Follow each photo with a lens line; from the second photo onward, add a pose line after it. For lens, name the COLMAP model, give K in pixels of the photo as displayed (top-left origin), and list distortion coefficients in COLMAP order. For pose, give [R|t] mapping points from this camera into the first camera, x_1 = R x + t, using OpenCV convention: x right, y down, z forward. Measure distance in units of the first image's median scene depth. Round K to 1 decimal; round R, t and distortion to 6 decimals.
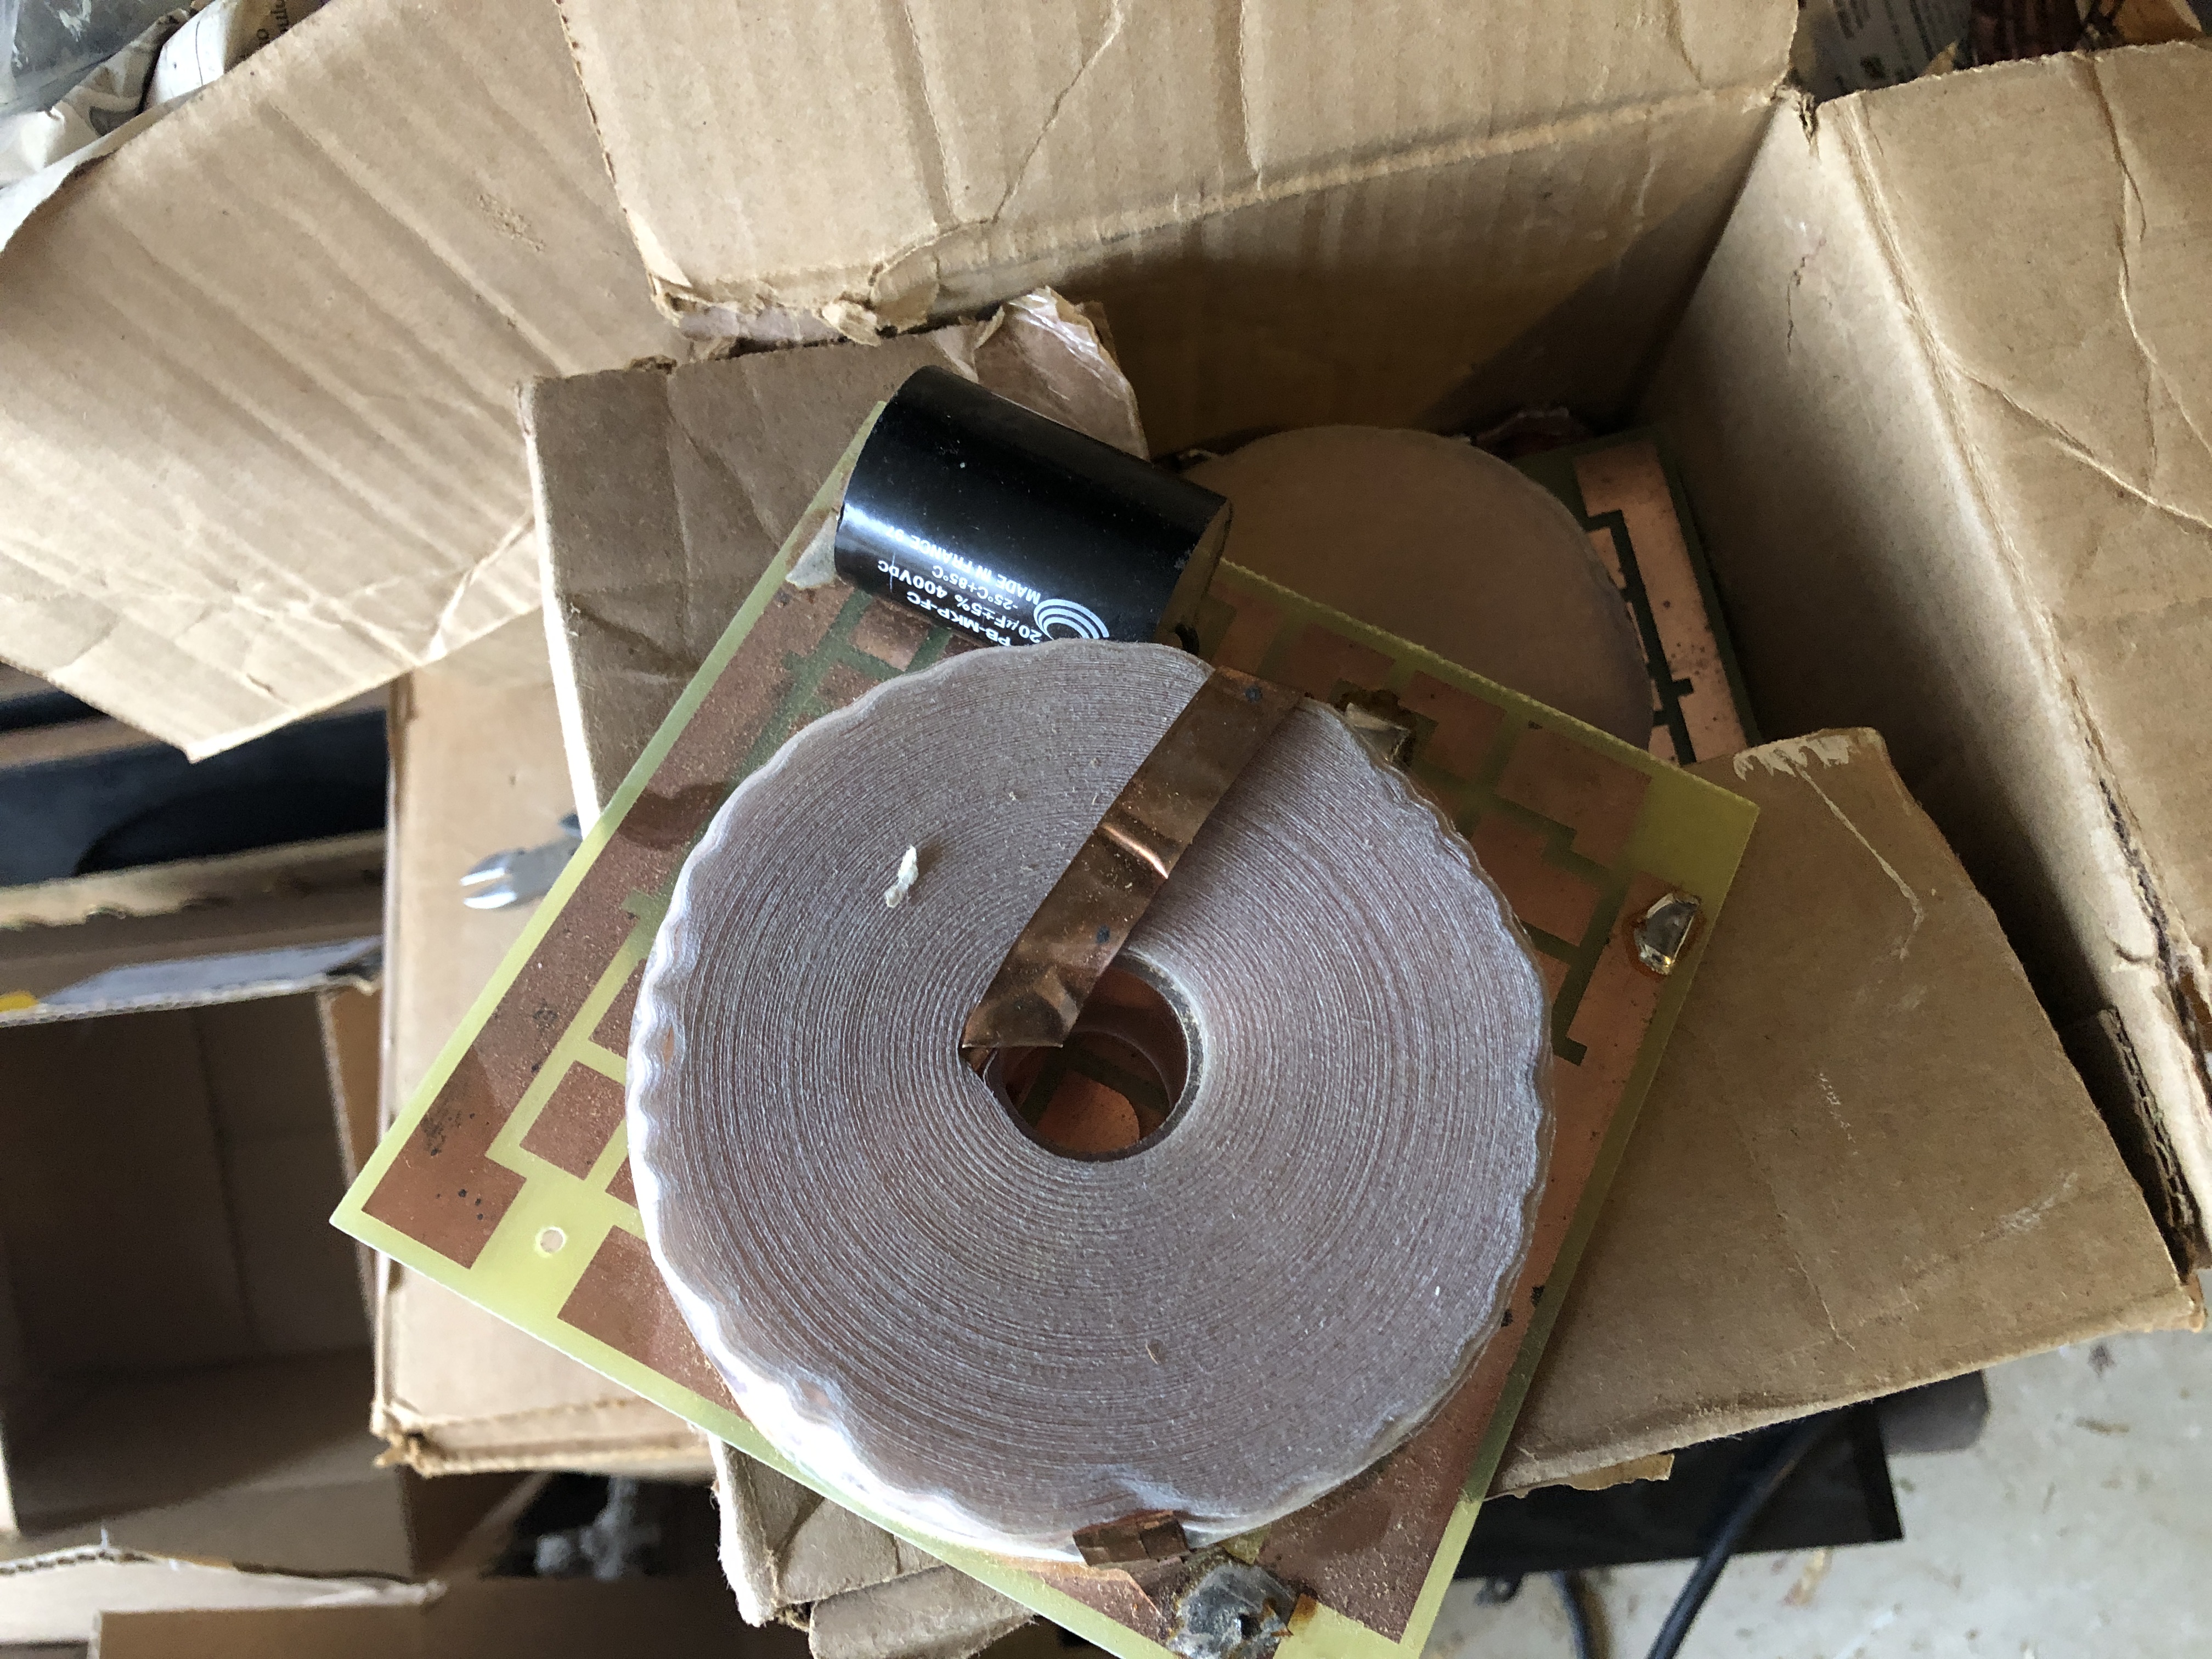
lens RADIAL K [[1841.1, 0, 1123.1], [0, 1841.1, 808.7], [0, 0, 1]] dist [0.038688, -0.013278]
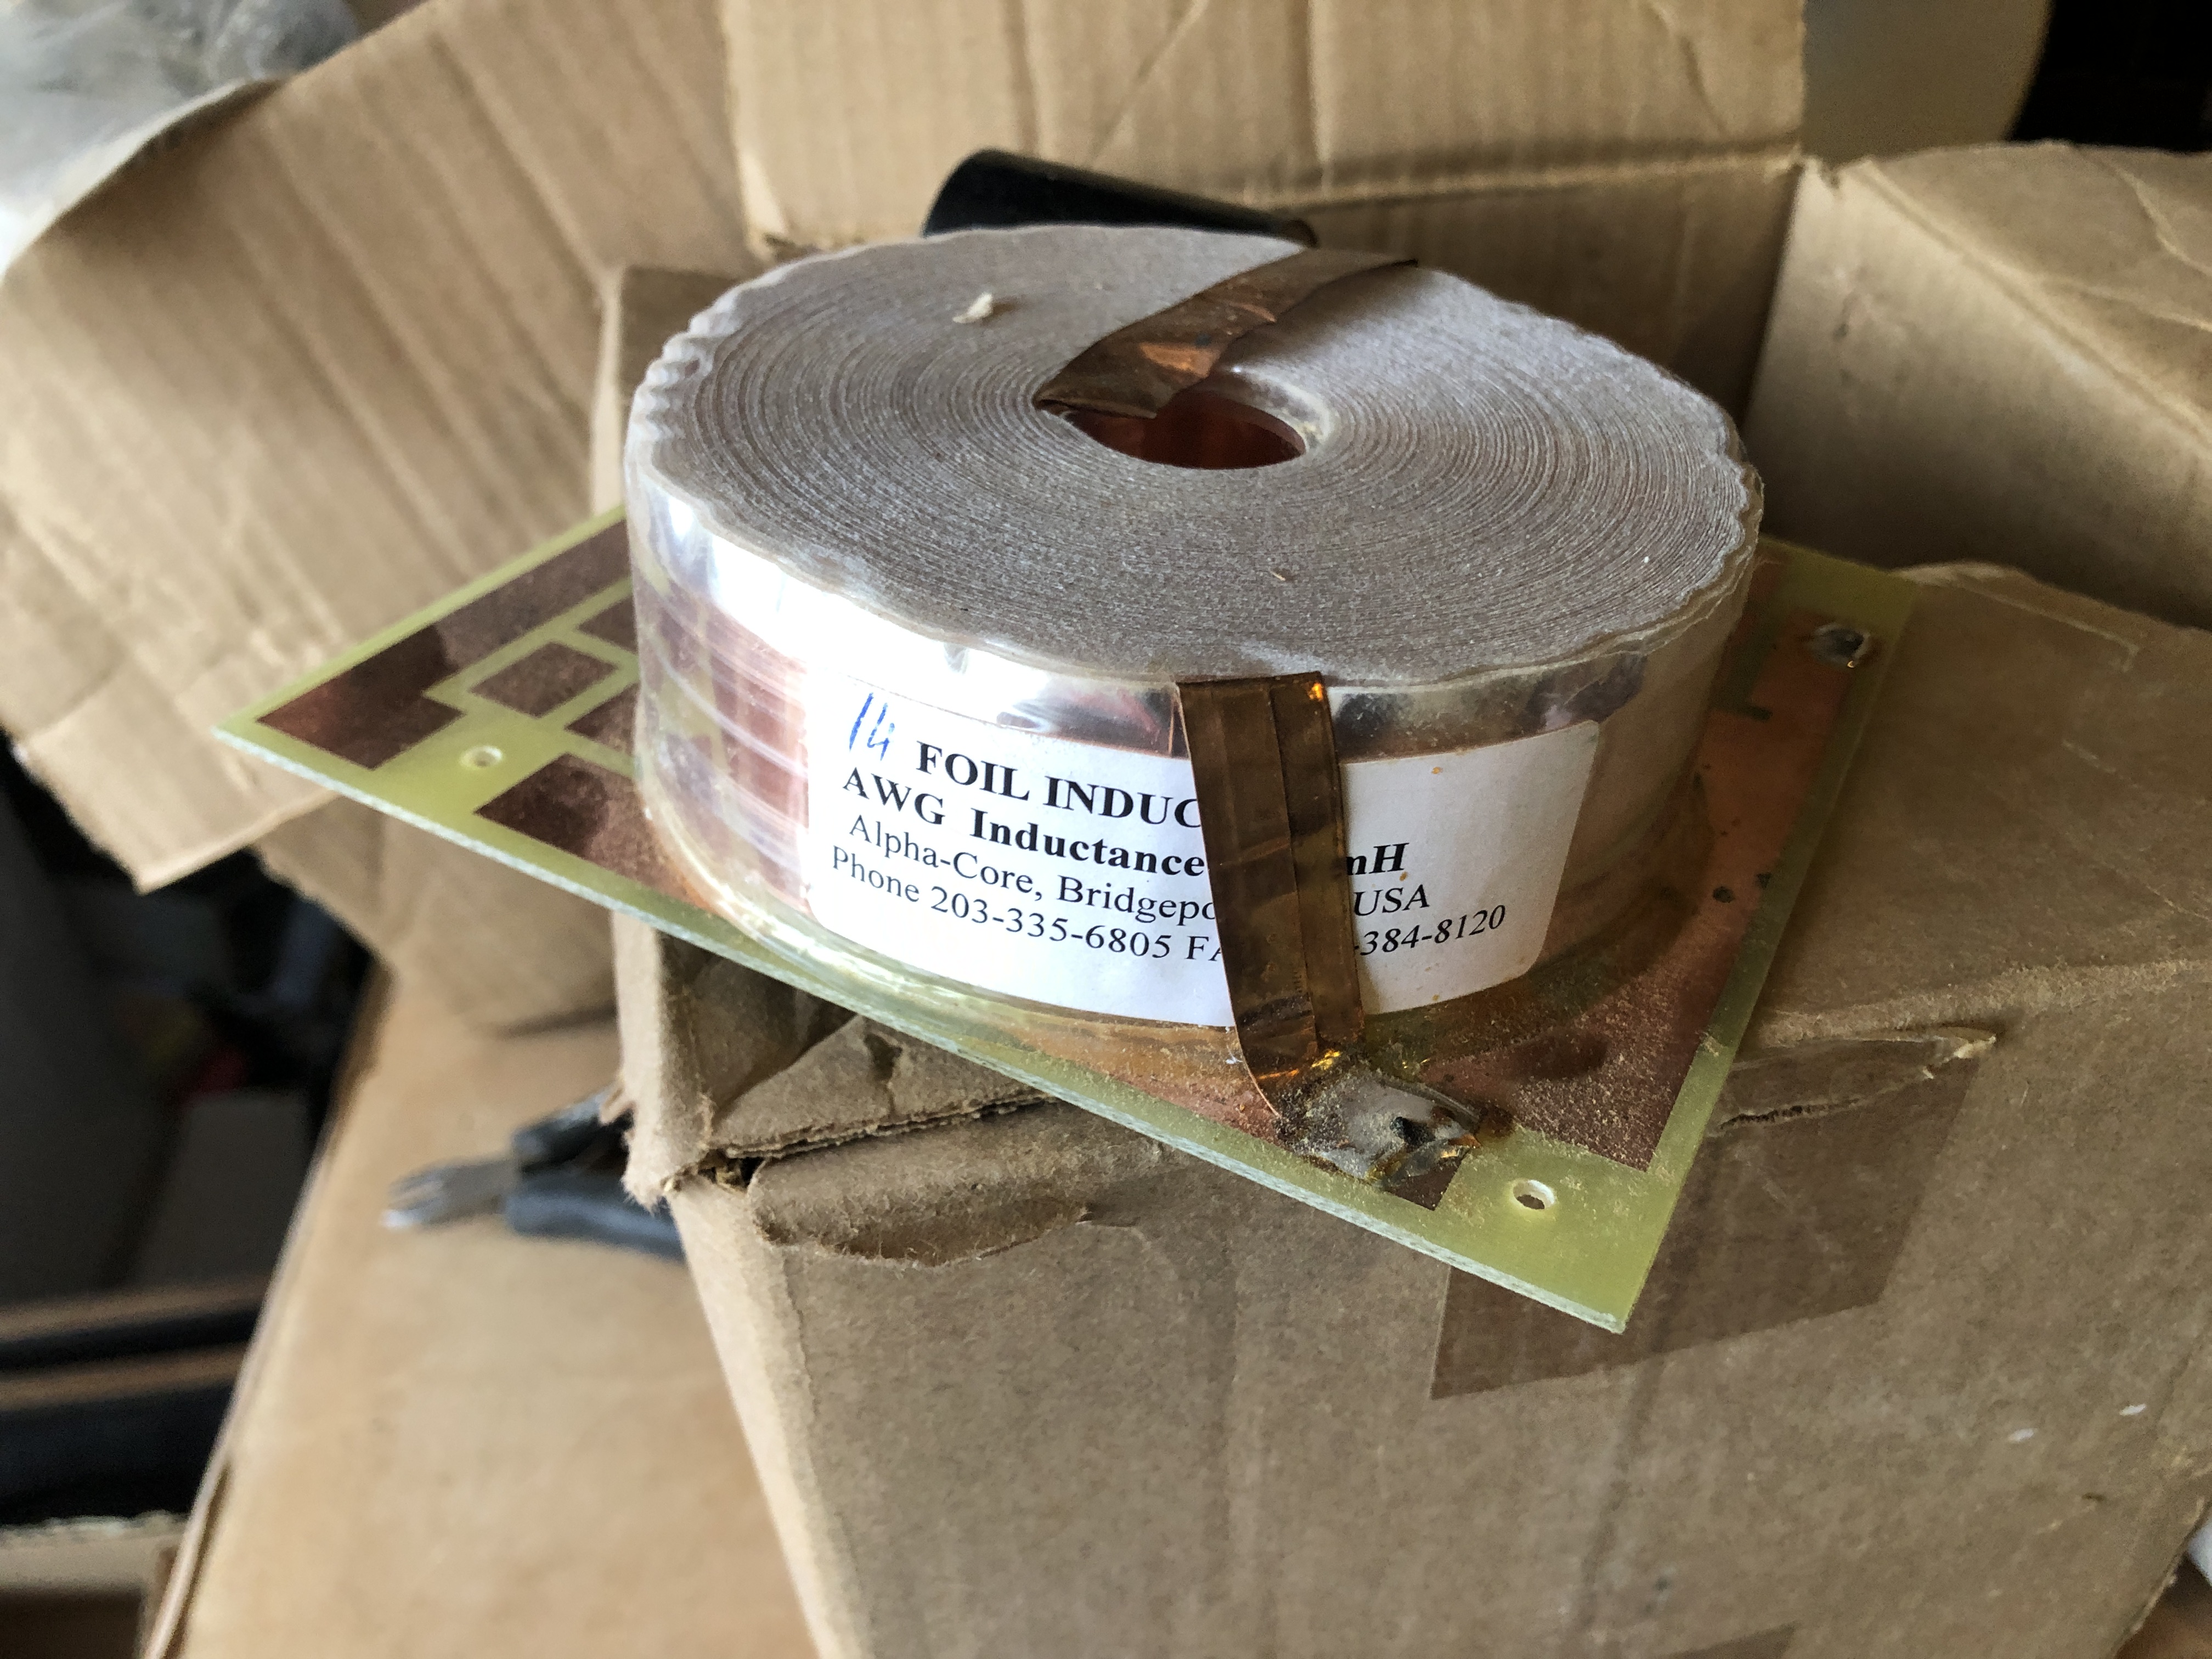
lens RADIAL K [[1841.1, 0, 1088.3], [0, 1841.1, 825.9], [0, 0, 1]] dist [0.038688, -0.013278]
pose [[0.999317, 0.030447, -0.020927, -0.032361], [-0.036937, 0.834967, -0.549059, 0.599479], [0.000756, 0.549457, 0.835522, 0.323095]]
